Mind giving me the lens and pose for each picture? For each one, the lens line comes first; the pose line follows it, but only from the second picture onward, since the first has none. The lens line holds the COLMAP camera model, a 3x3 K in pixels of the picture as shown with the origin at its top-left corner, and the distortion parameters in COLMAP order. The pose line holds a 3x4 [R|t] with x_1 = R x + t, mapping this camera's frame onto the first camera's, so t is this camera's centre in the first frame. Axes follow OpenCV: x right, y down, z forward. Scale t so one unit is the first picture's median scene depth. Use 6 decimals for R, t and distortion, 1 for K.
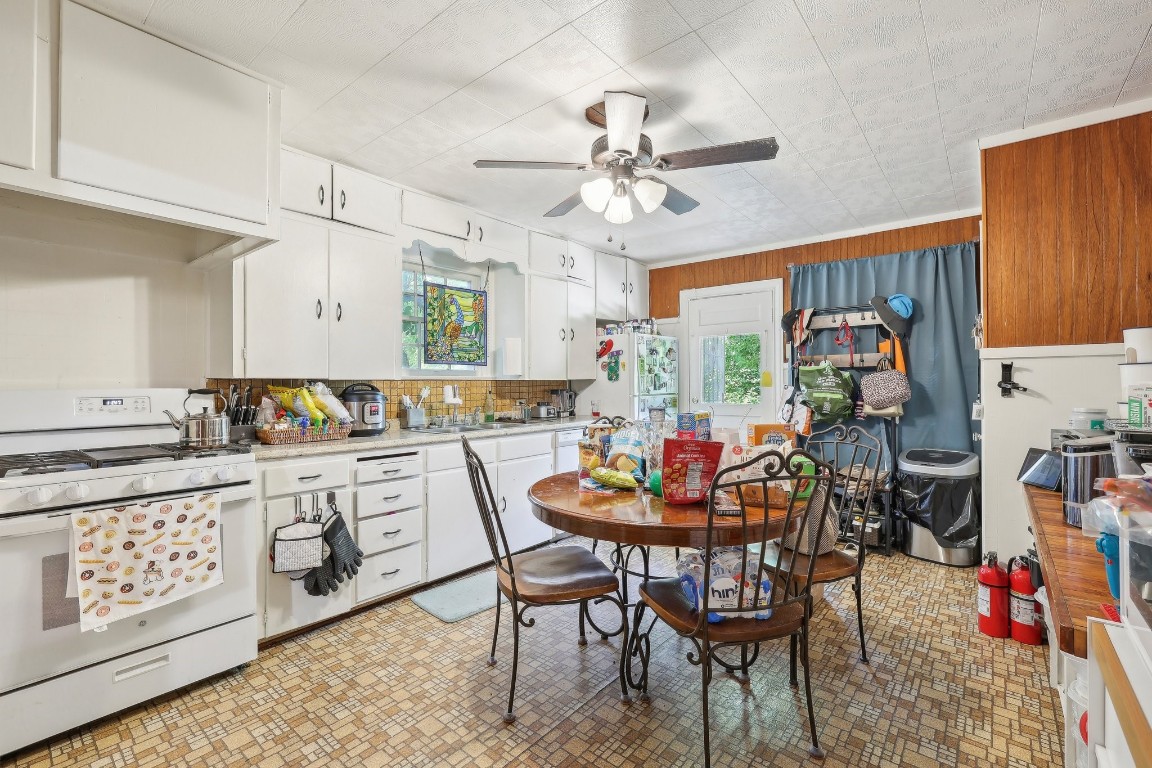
lens RADIAL K [[501.8, 0, 570.8], [0, 501.8, 382.3], [0, 0, 1]] dist [-0.004931, 0.000895]
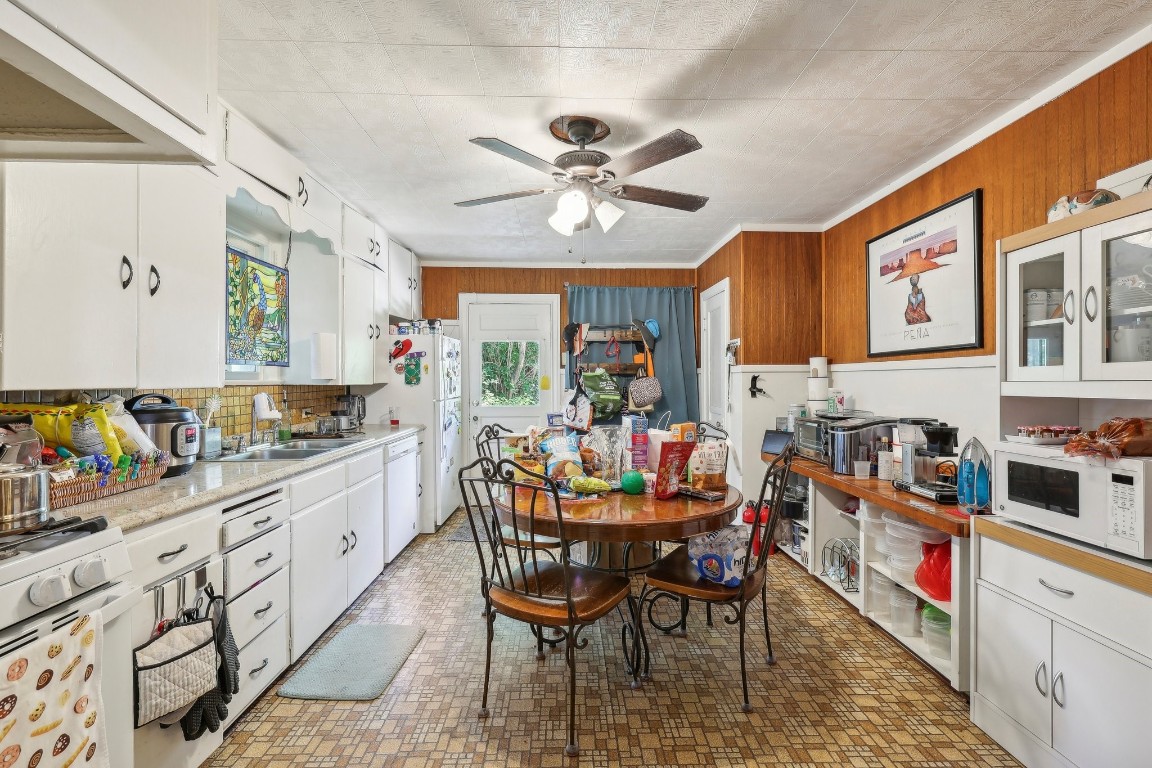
lens RADIAL K [[501.8, 0, 576.0], [0, 501.8, 382.9], [0, 0, 1]] dist [-0.004931, 0.000895]
pose [[0.749232, -0.000899, 0.662307, -0.368518], [-0.002065, 0.999991, 0.003693, -0.013050], [-0.662304, -0.004135, 0.749223, 0.144933]]
